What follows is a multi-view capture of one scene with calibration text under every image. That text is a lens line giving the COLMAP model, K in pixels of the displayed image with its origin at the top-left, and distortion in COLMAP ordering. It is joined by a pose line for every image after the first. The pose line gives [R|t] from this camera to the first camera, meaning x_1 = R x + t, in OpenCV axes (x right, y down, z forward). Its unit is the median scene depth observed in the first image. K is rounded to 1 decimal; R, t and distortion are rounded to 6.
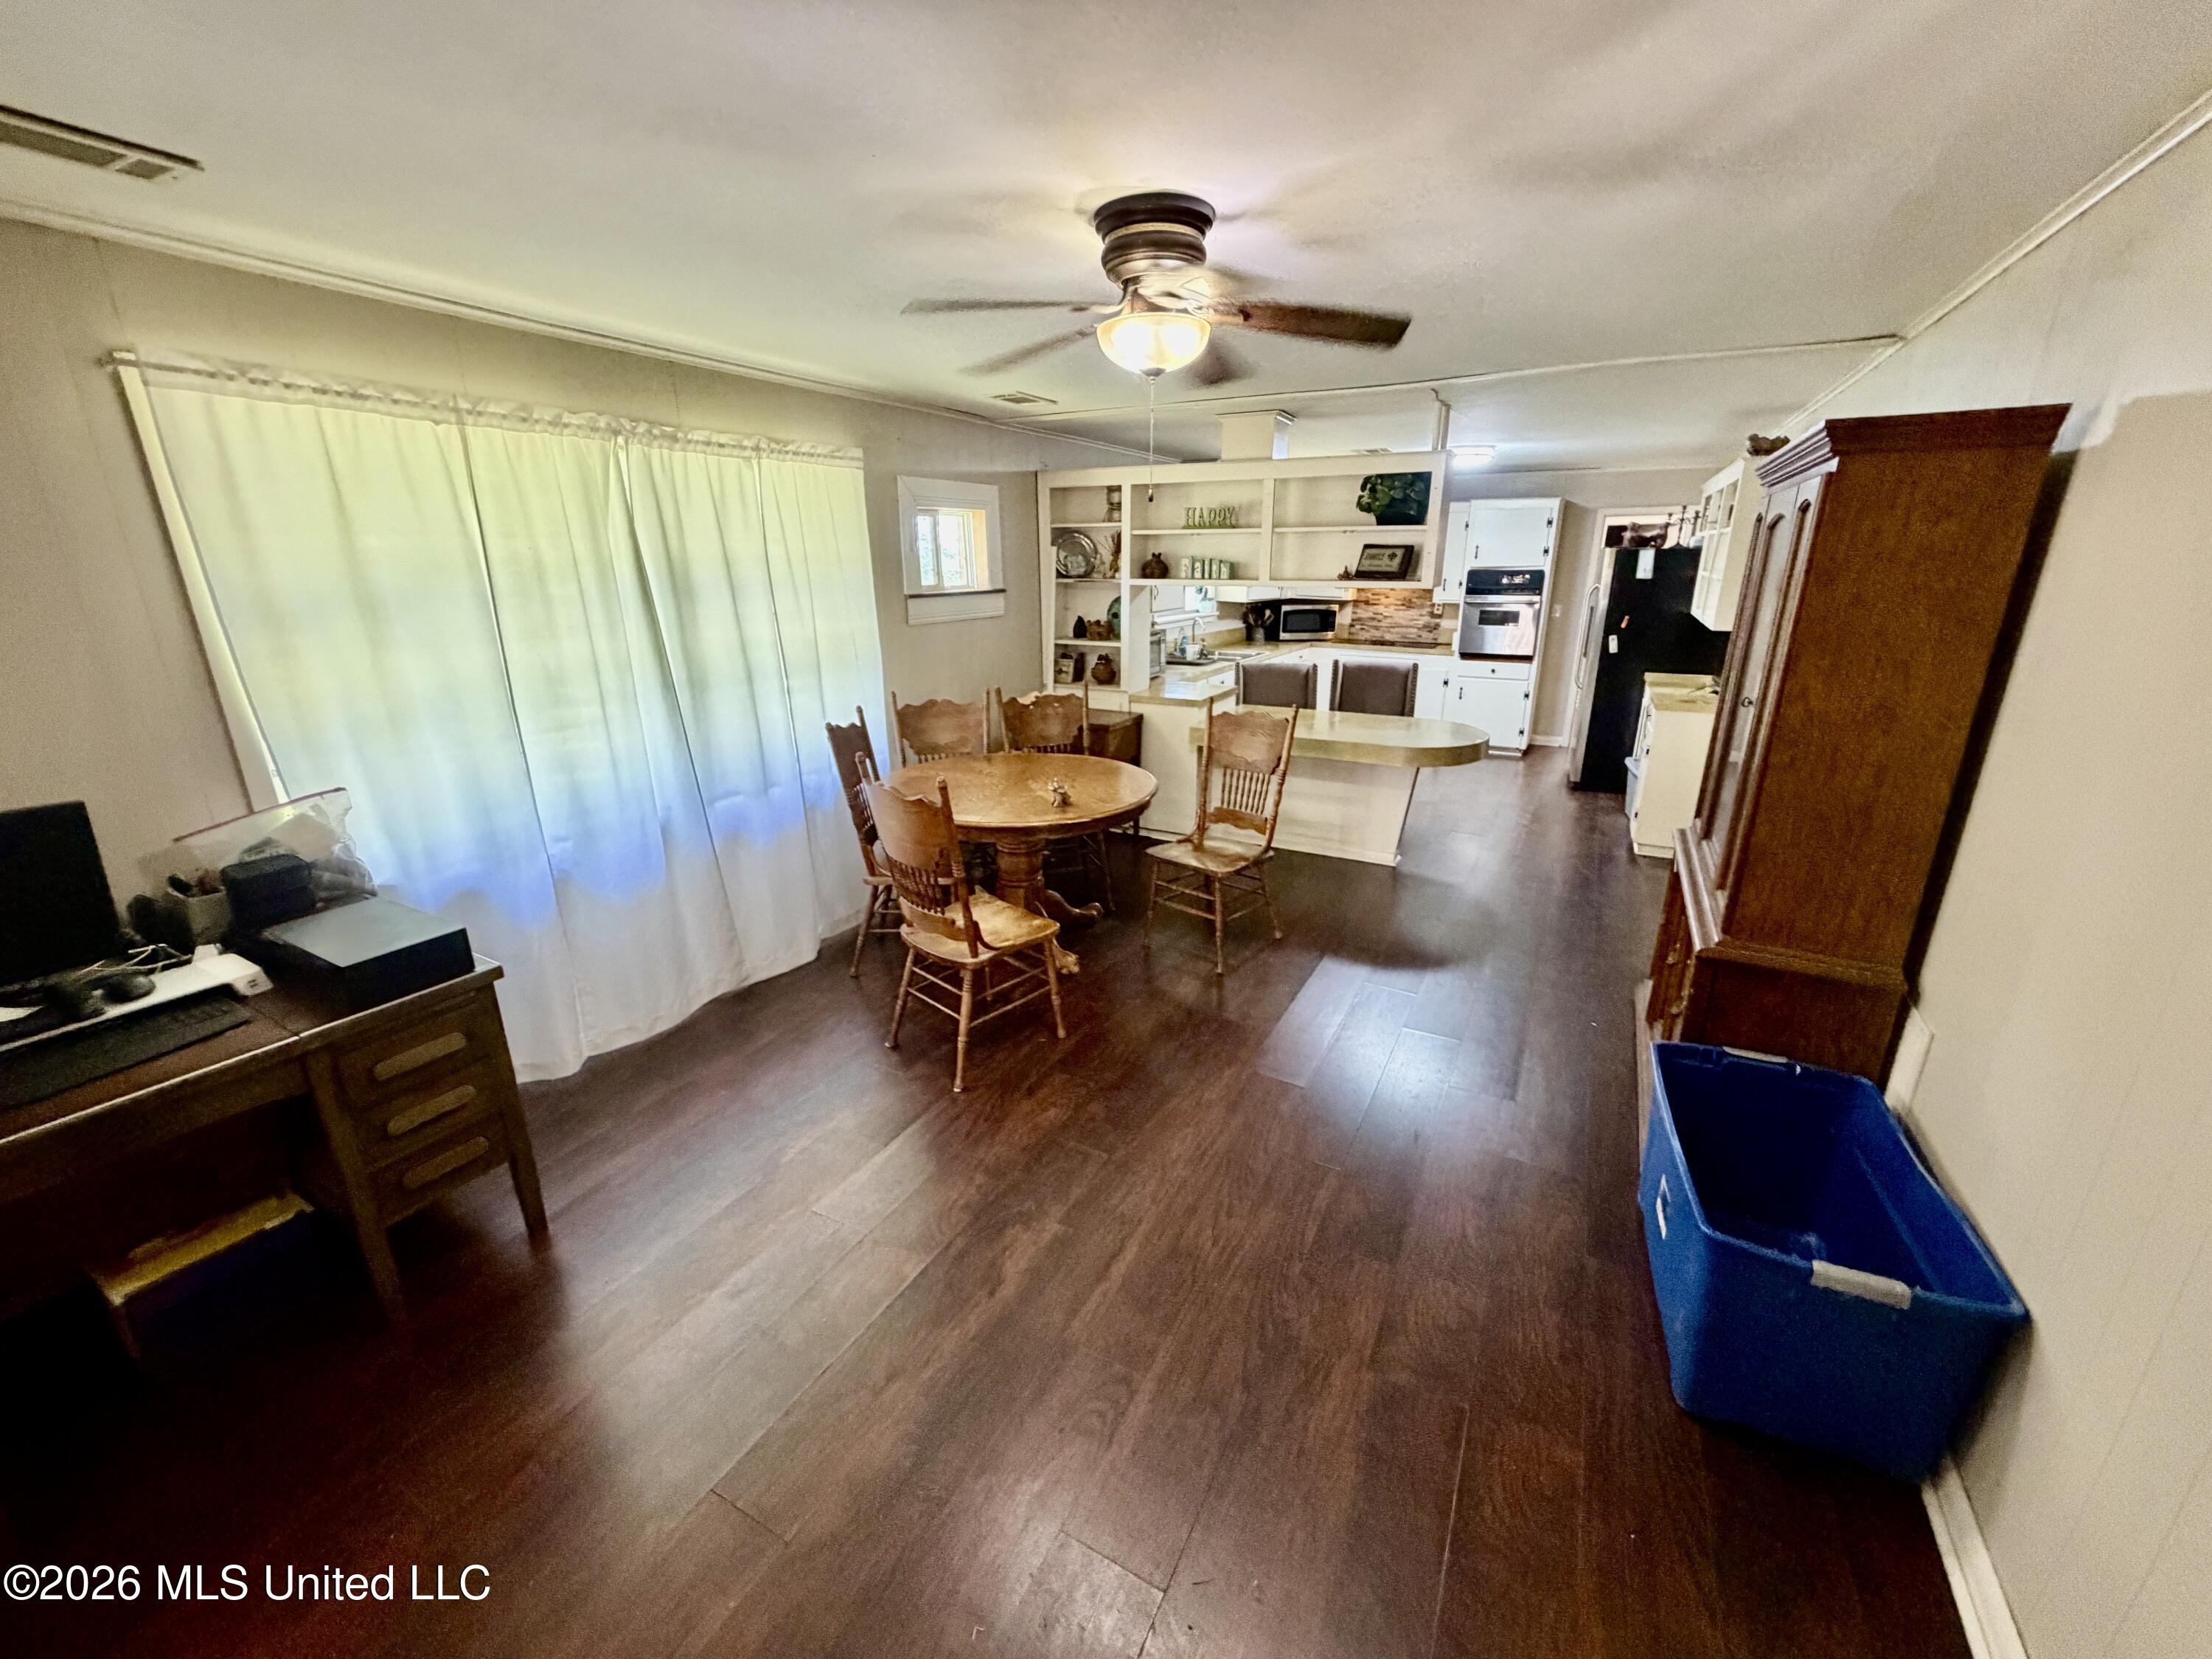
lens RADIAL K [[882.2, 0, 1099.0], [0, 882.2, 833.5], [0, 0, 1]] dist [-0.001094, 0.000391]
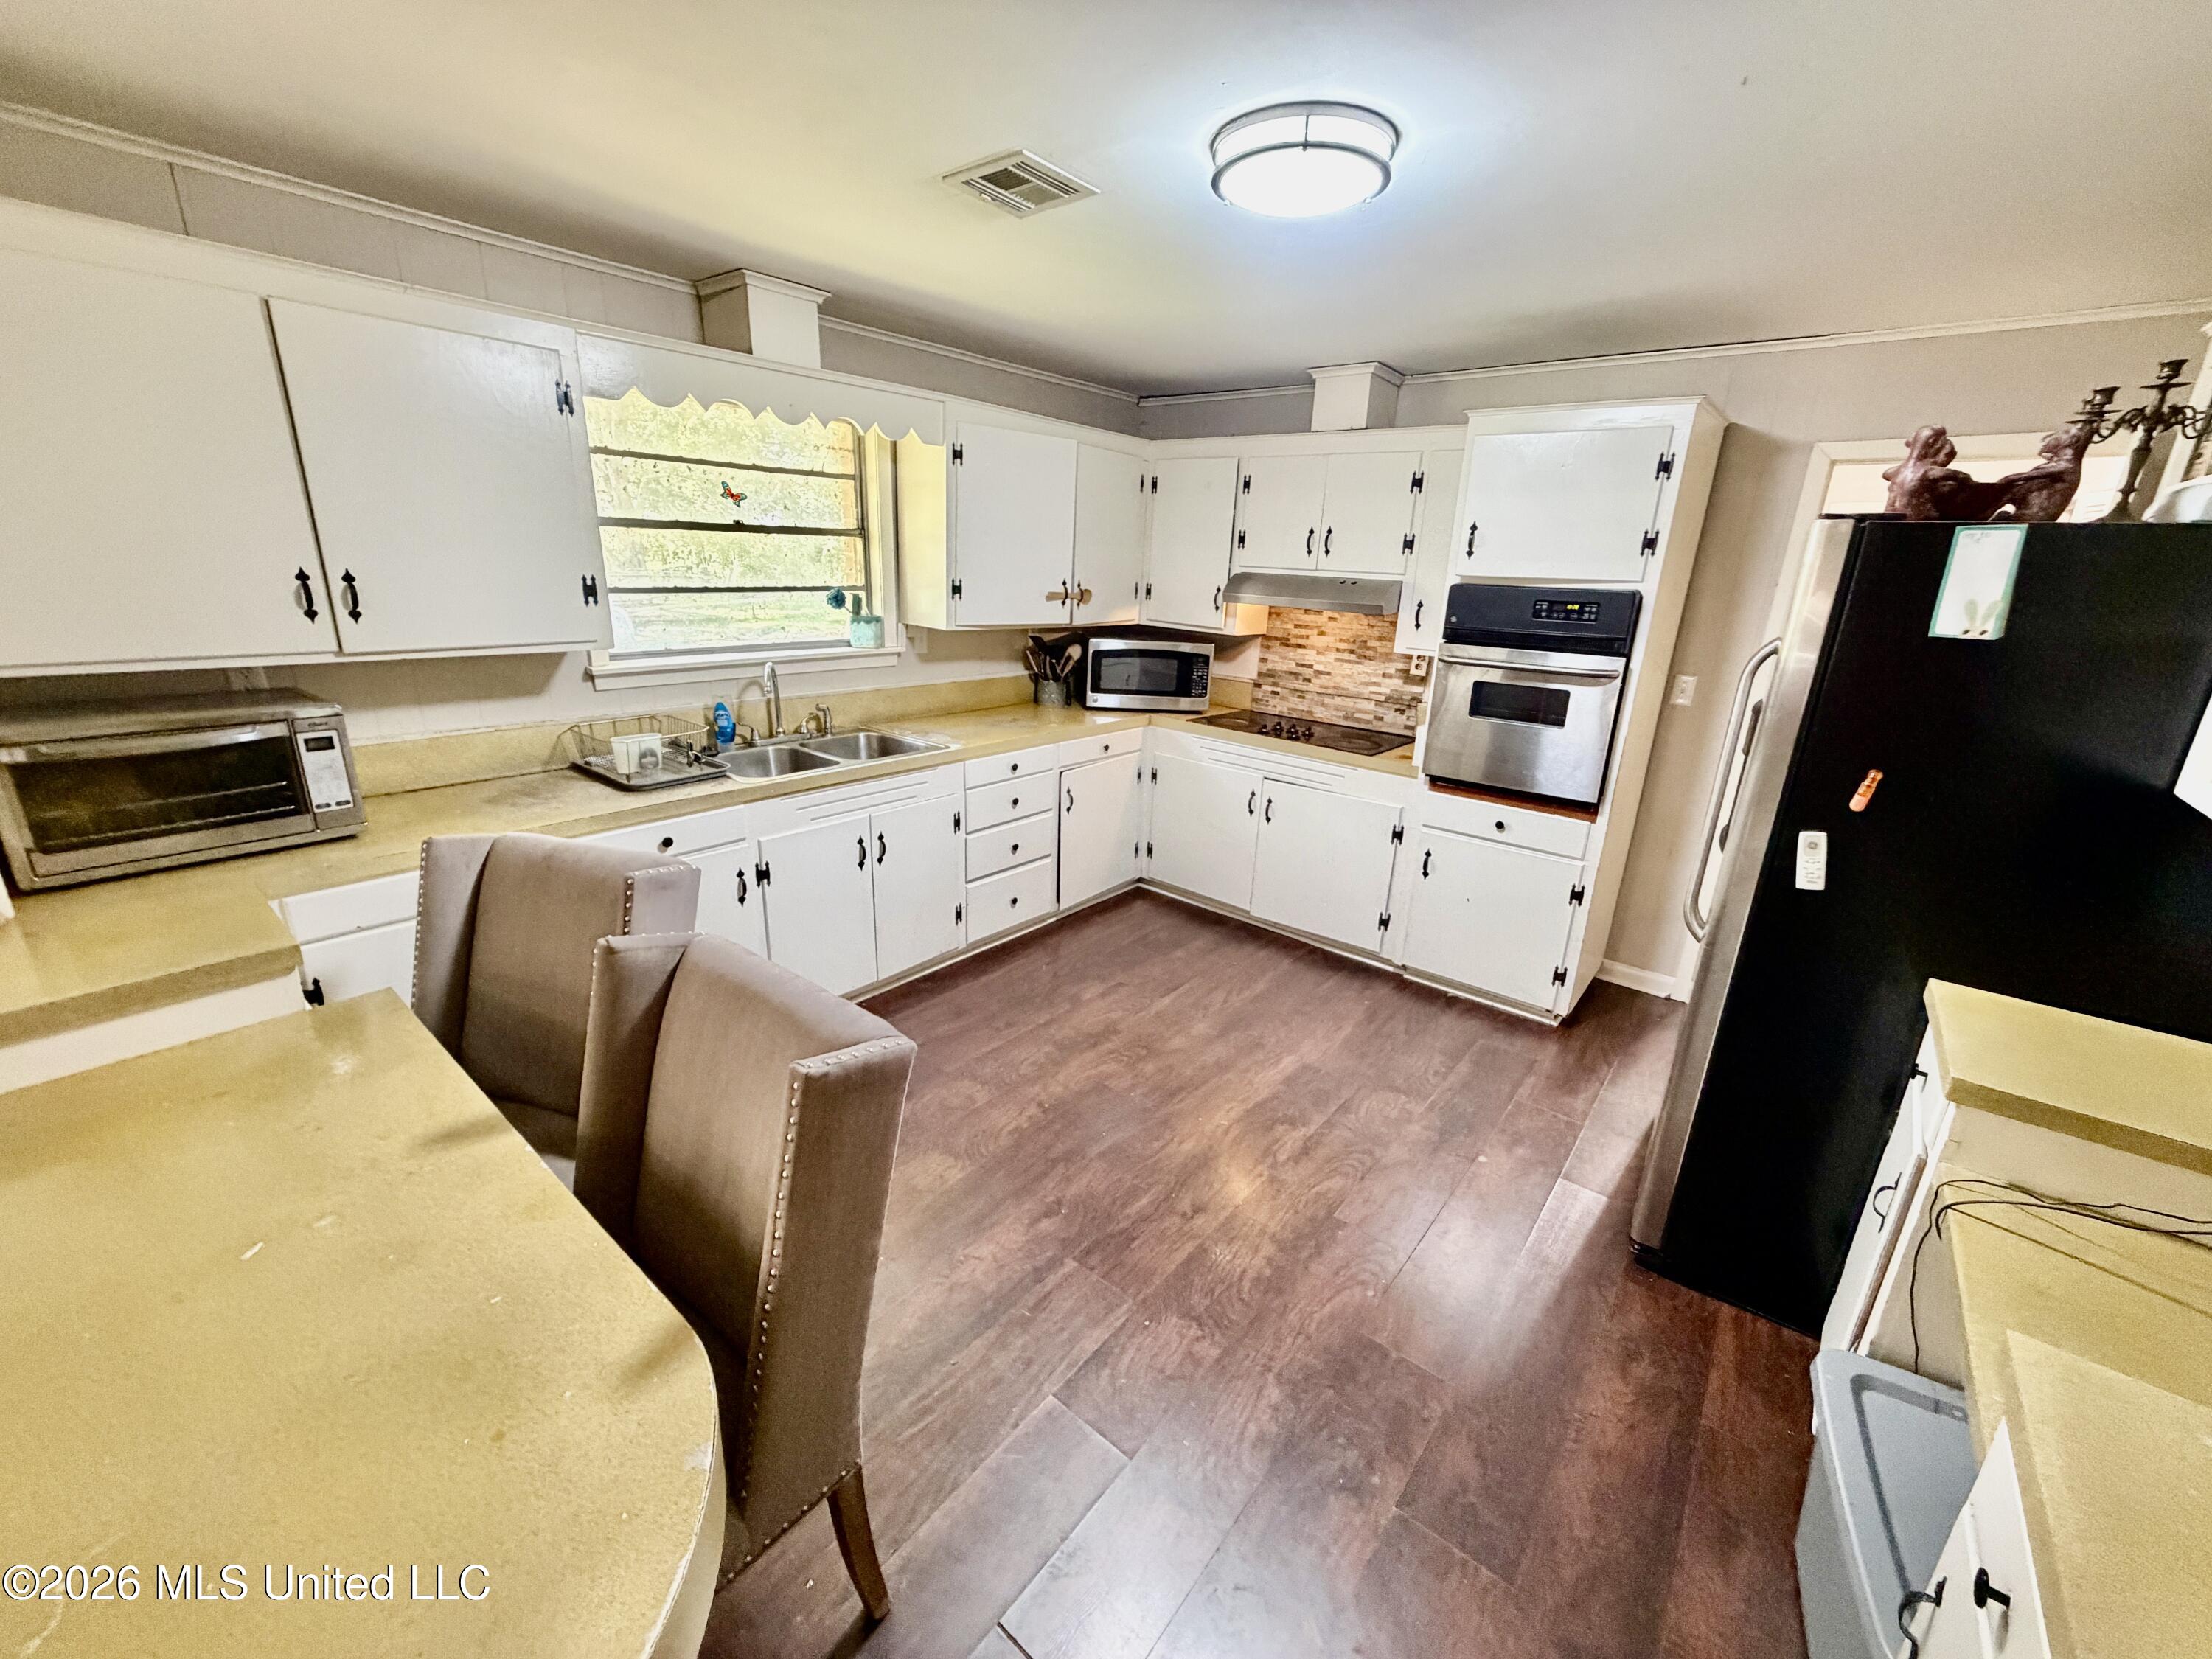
lens RADIAL K [[882.2, 0, 1099.6], [0, 882.2, 833.9], [0, 0, 1]] dist [-0.001094, 0.000391]
pose [[0.983179, 0.090489, -0.158656, 0.323280], [-0.090790, 0.995856, 0.005365, -0.163982], [0.158484, 0.009129, 0.987319, 0.549561]]
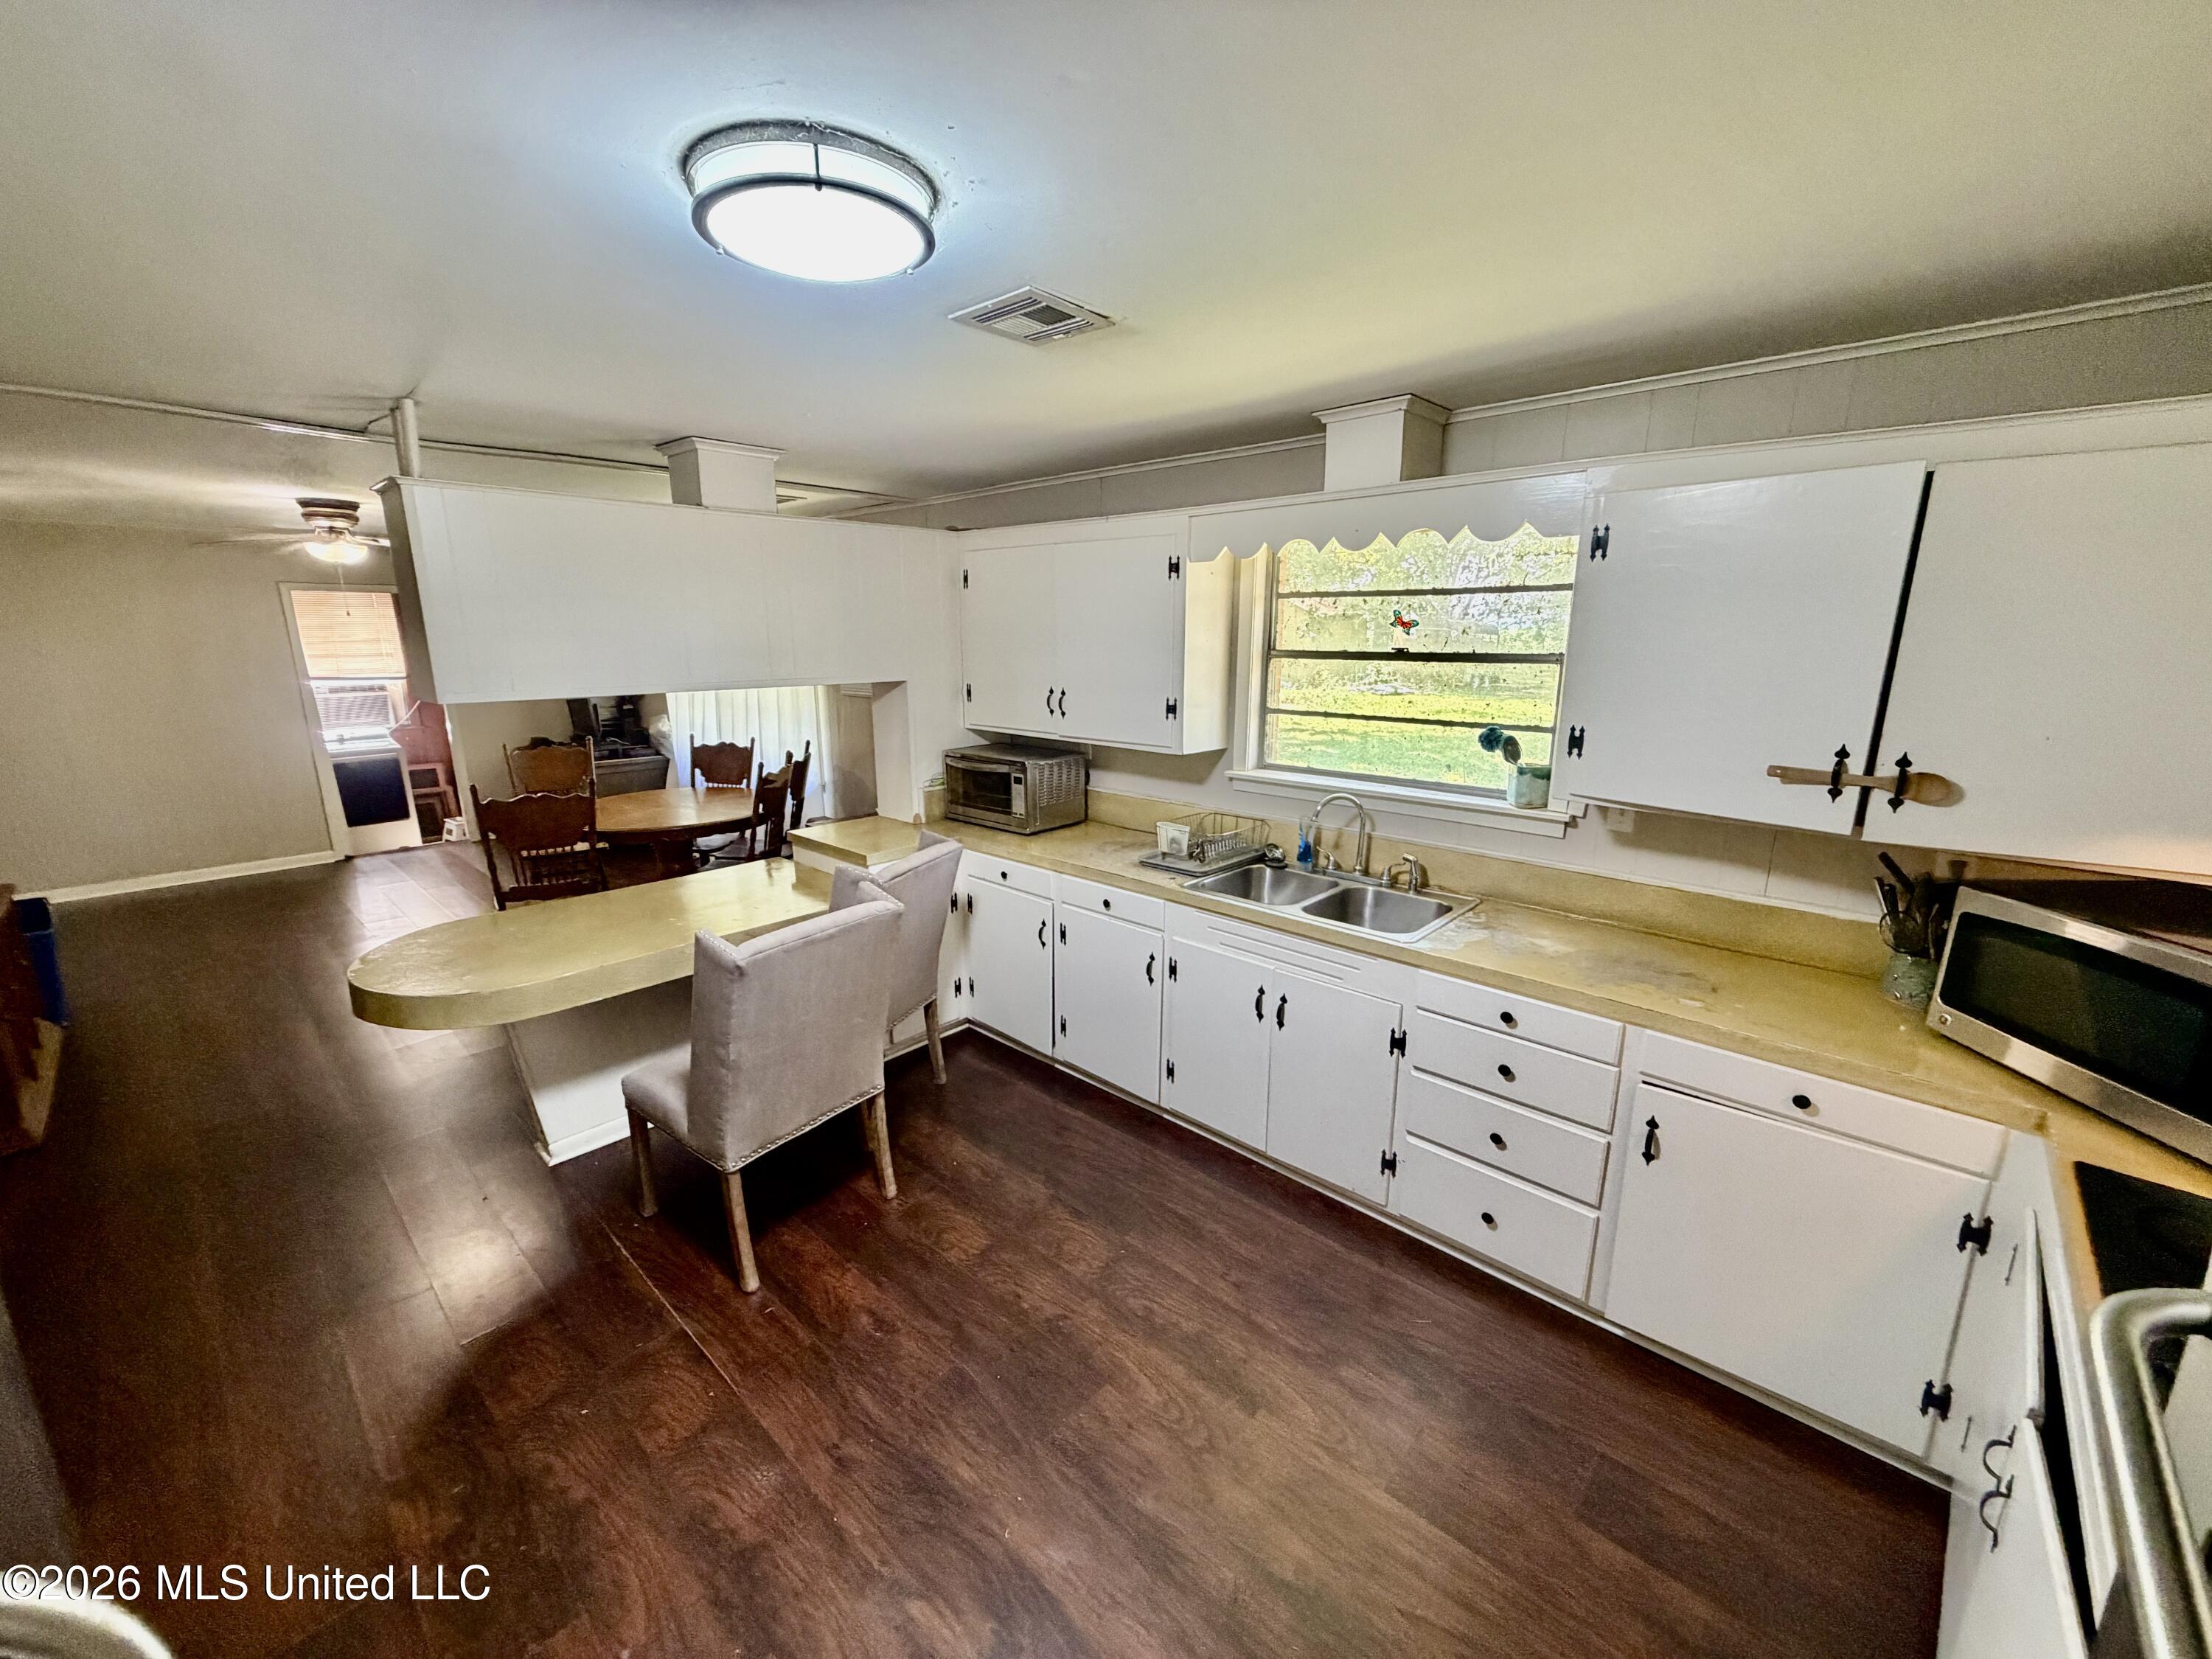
lens RADIAL K [[882.2, 0, 1099.0], [0, 882.2, 832.5], [0, 0, 1]] dist [-0.001094, 0.000391]
pose [[-0.238920, 0.218422, -0.946155, 0.643188], [-0.293261, 0.912645, 0.284739, -0.396831], [0.925697, 0.345500, -0.153994, 1.183152]]
